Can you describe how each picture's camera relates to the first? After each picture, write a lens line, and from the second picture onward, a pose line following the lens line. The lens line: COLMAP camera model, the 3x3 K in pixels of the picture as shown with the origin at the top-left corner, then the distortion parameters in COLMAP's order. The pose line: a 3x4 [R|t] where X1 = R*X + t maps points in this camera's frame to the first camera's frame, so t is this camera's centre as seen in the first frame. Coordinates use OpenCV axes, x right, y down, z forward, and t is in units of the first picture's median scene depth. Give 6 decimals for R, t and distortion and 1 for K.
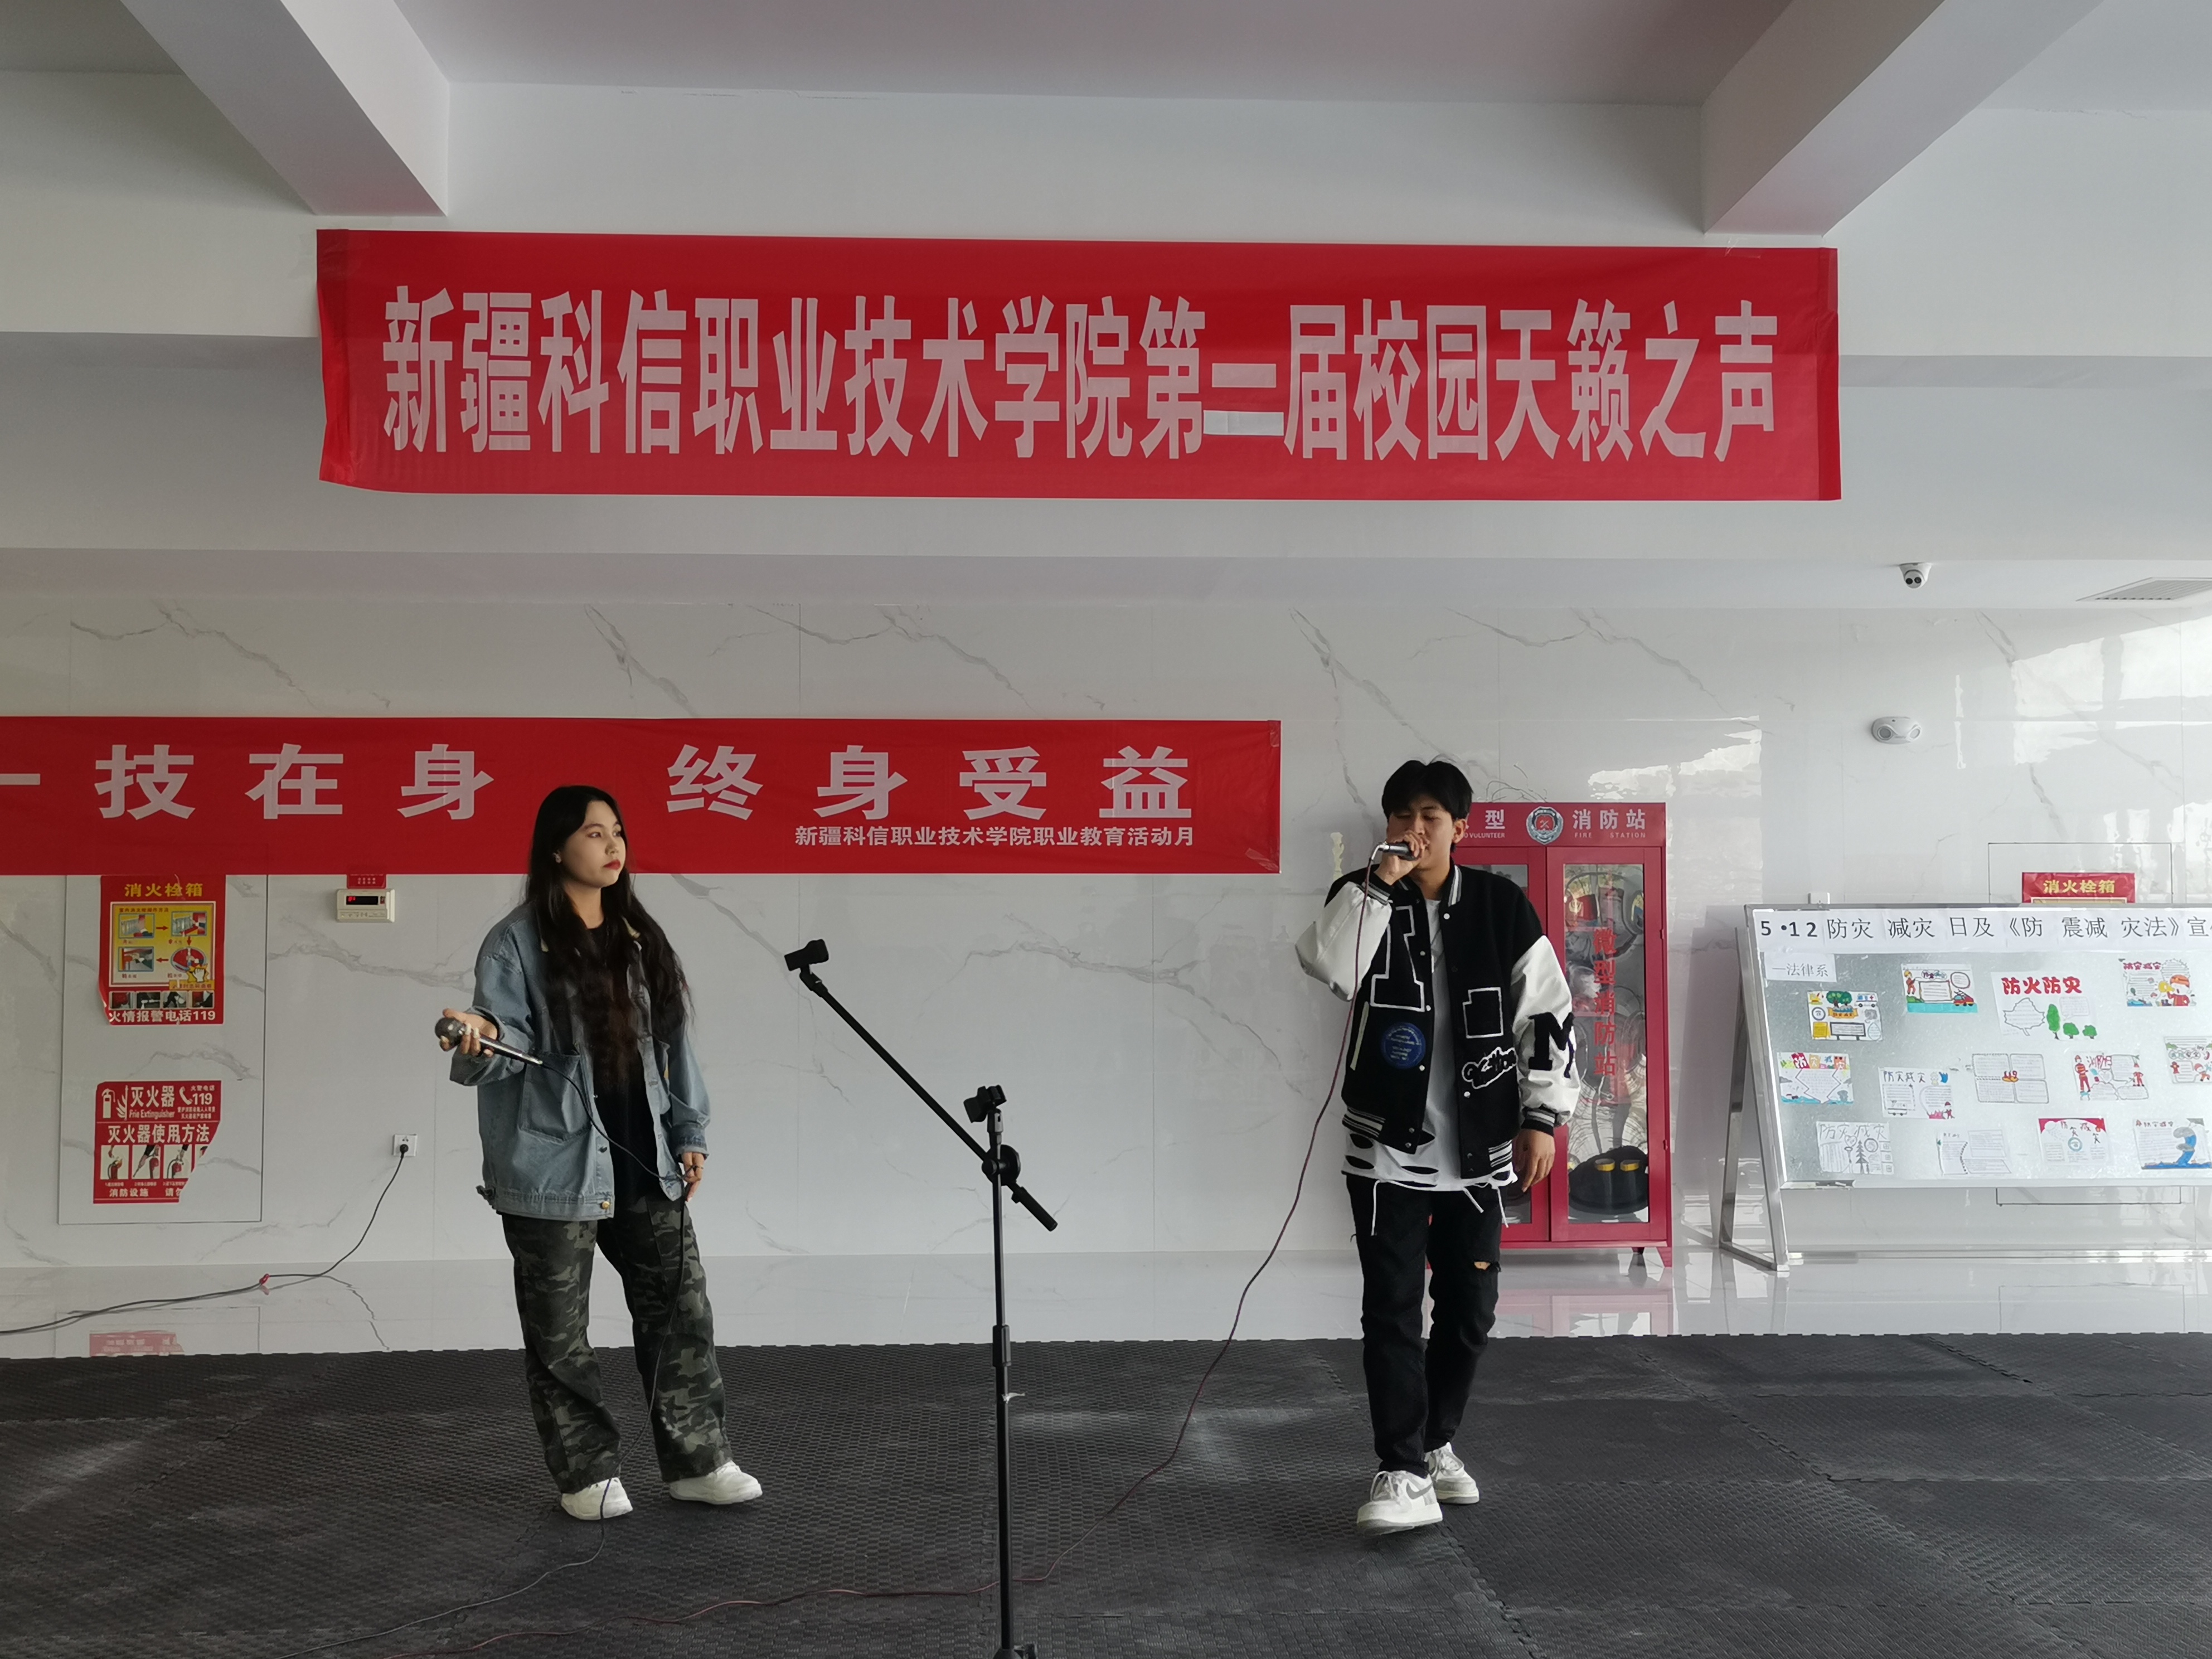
lens RADIAL K [[2513.1, 0, 1104.5], [0, 2513.1, 819.4], [0, 0, 1]] dist [0.036564, 0.000000]
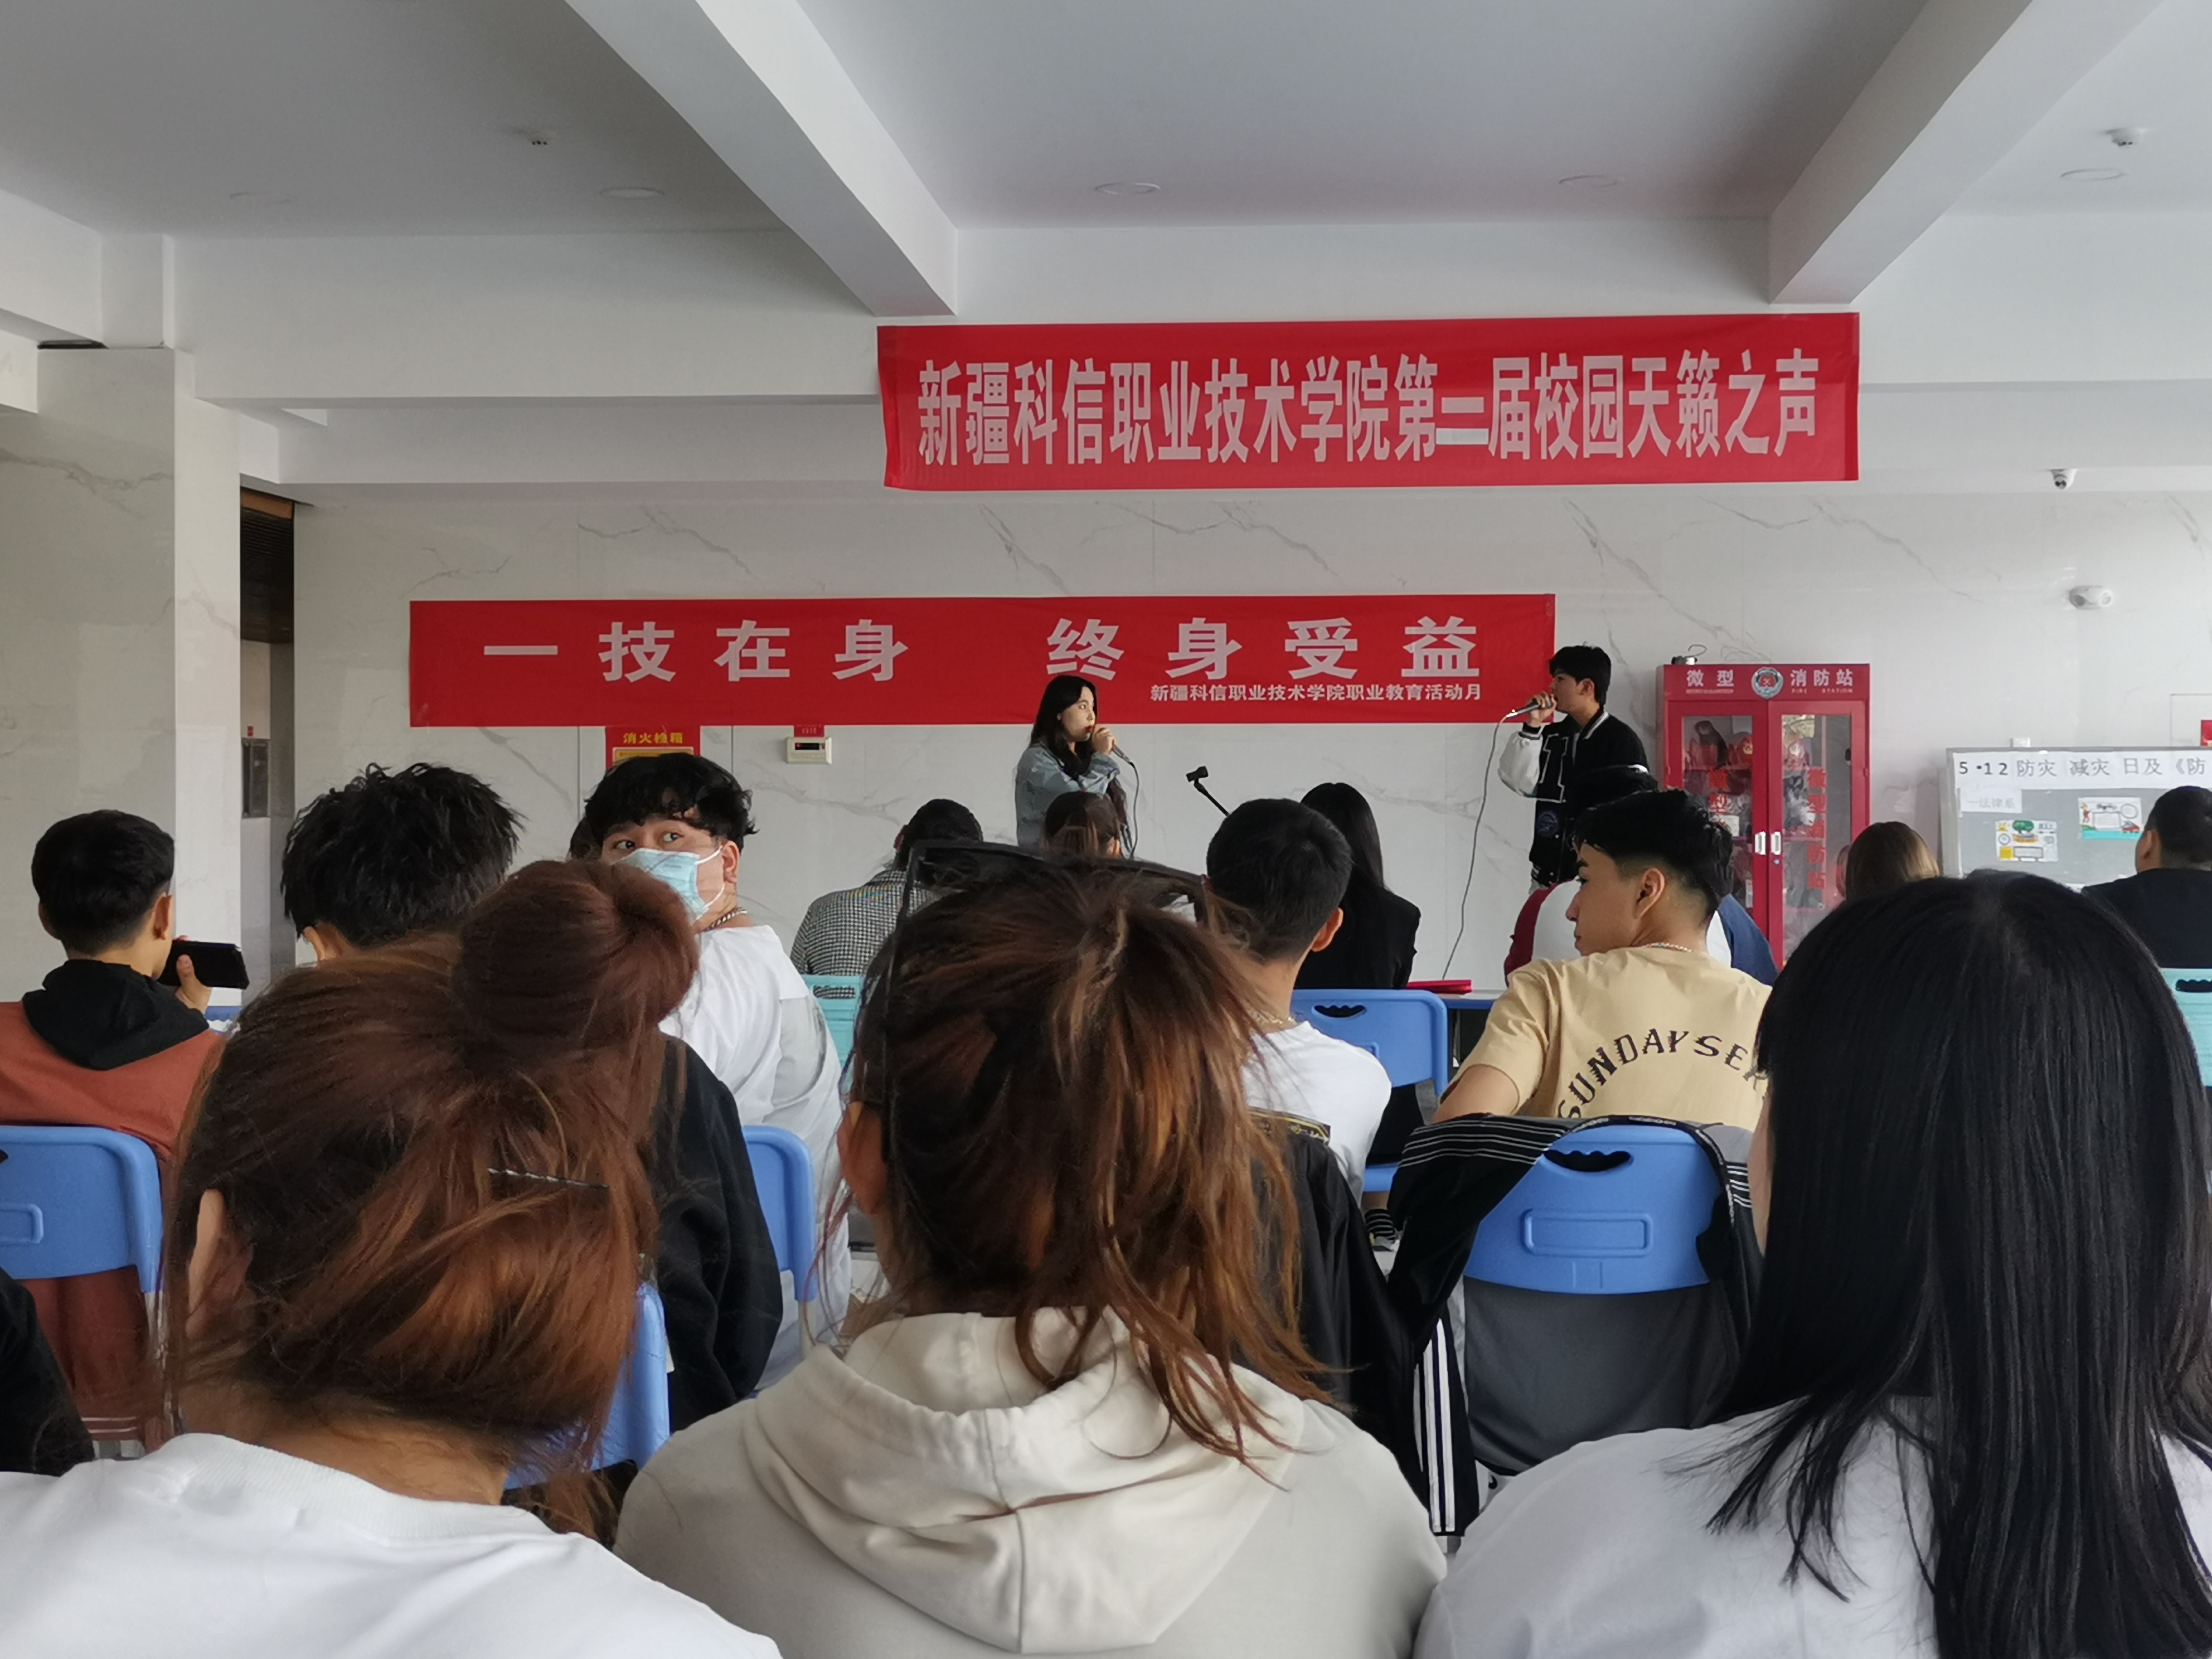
lens RADIAL K [[3480.1, 0, 1103.9], [0, 3480.1, 816.7], [0, 0, 1]] dist [0.000090, 0.000000]
pose [[0.993376, 0.000868, -0.114907, 0.080956], [0.005162, 0.998625, 0.052170, -0.036111], [0.114794, -0.052417, 0.992005, -1.135839]]
